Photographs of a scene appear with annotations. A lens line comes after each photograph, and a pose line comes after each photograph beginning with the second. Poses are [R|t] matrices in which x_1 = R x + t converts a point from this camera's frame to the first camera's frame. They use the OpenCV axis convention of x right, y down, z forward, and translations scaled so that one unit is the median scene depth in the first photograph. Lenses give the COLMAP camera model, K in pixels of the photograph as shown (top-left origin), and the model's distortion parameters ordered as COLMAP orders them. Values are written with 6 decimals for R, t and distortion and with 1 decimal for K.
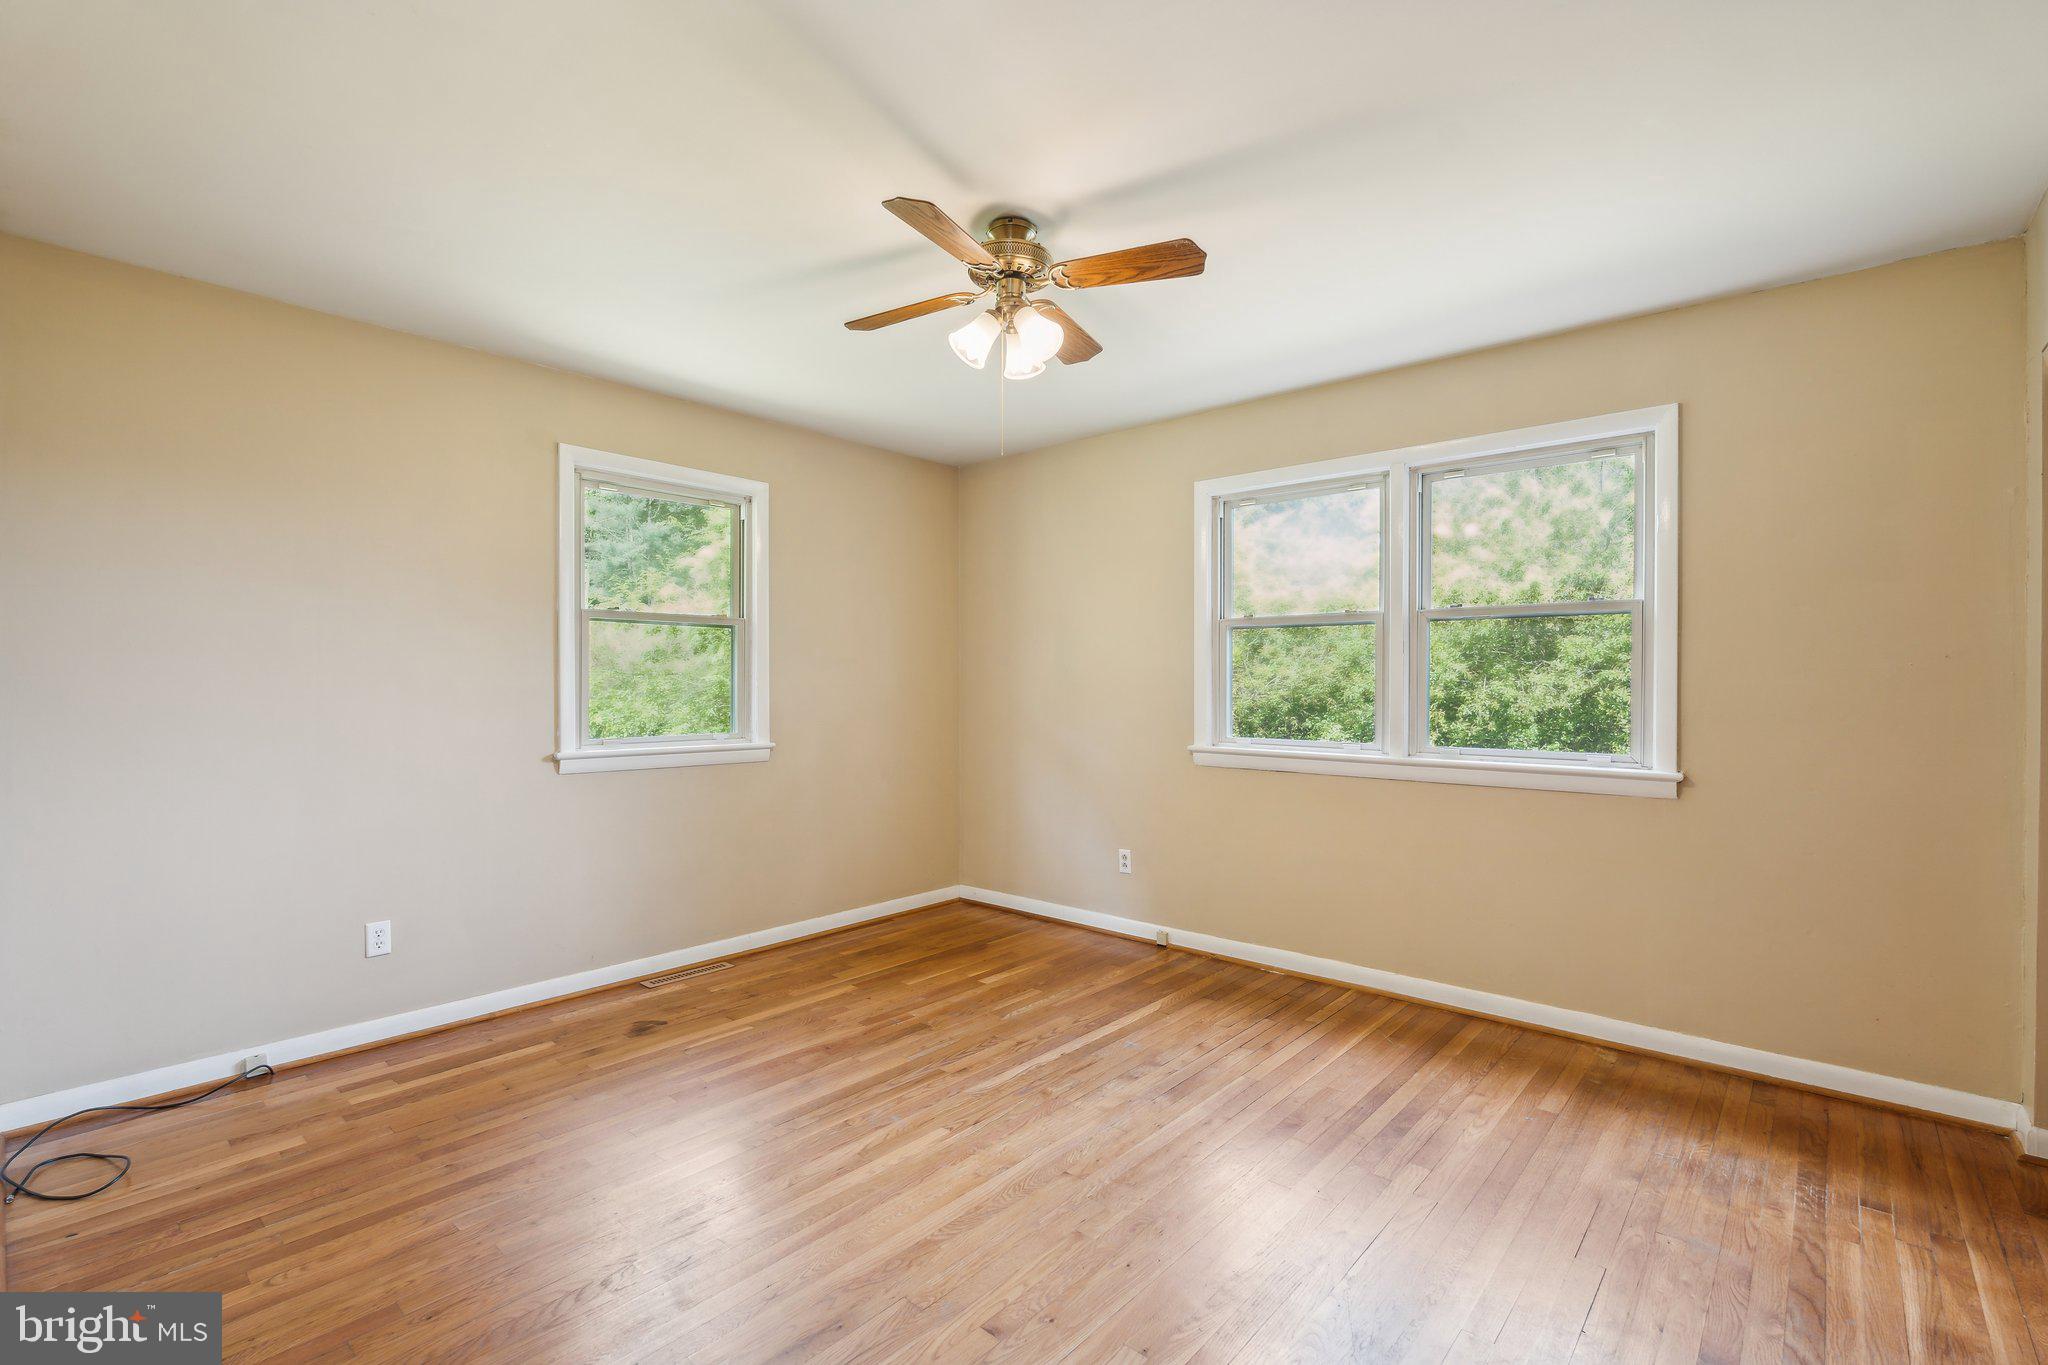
lens RADIAL K [[915.7, 0, 1011.8], [0, 915.7, 679.7], [0, 0, 1]] dist [-0.003870, 0.000421]
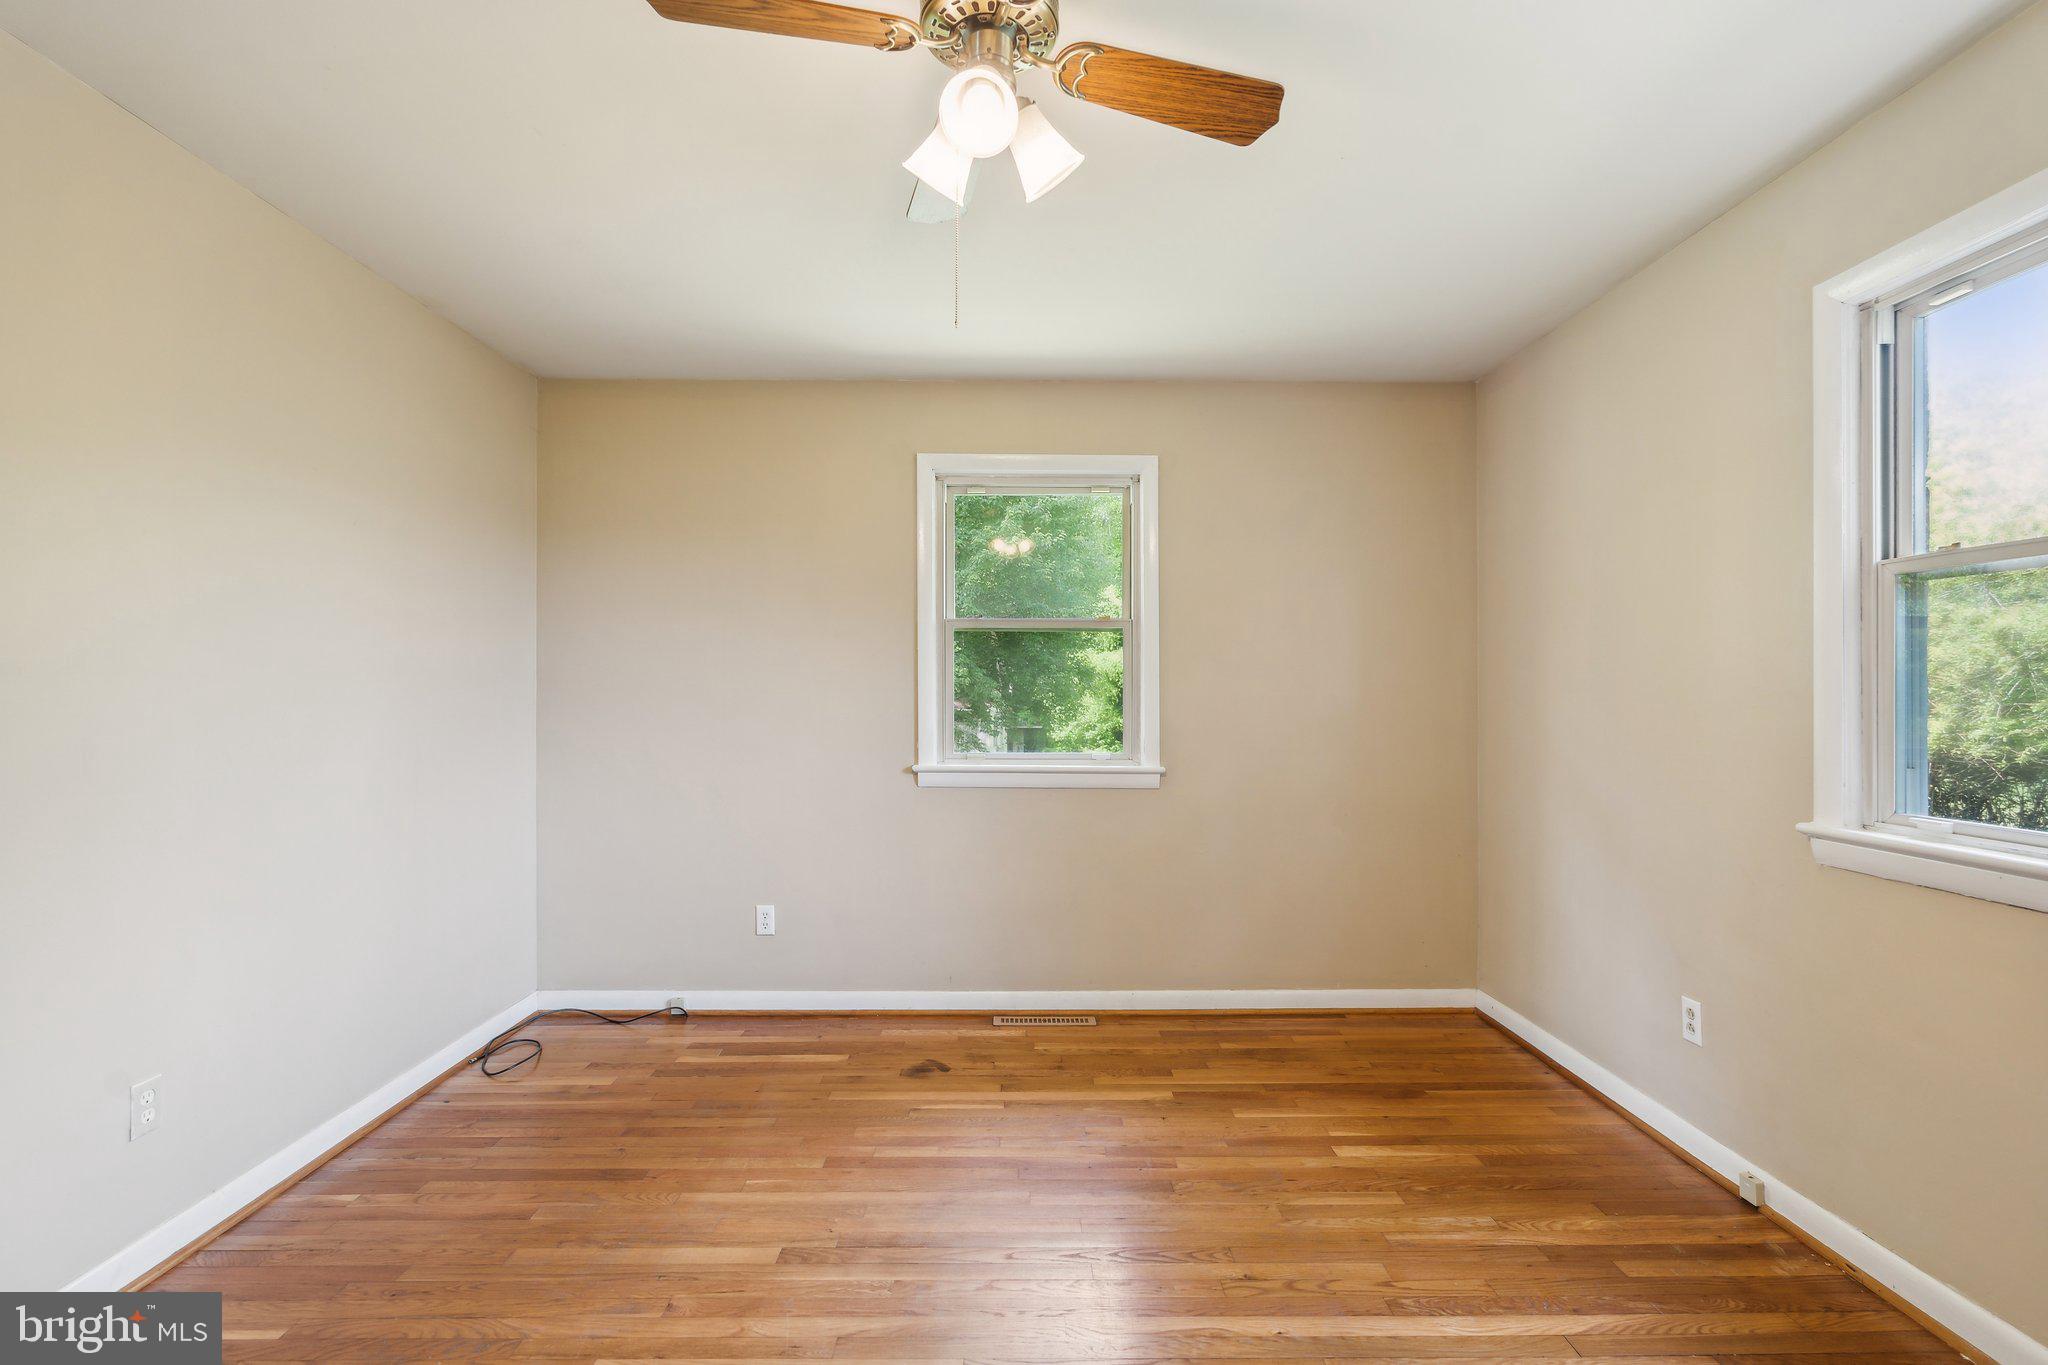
lens RADIAL K [[915.7, 0, 1025.1], [0, 915.7, 690.0], [0, 0, 1]] dist [-0.003870, 0.000421]
pose [[0.674194, -0.003184, -0.738548, 0.297966], [0.001615, 0.999995, -0.002837, 0.001364], [0.738553, 0.000720, 0.674195, 0.387310]]
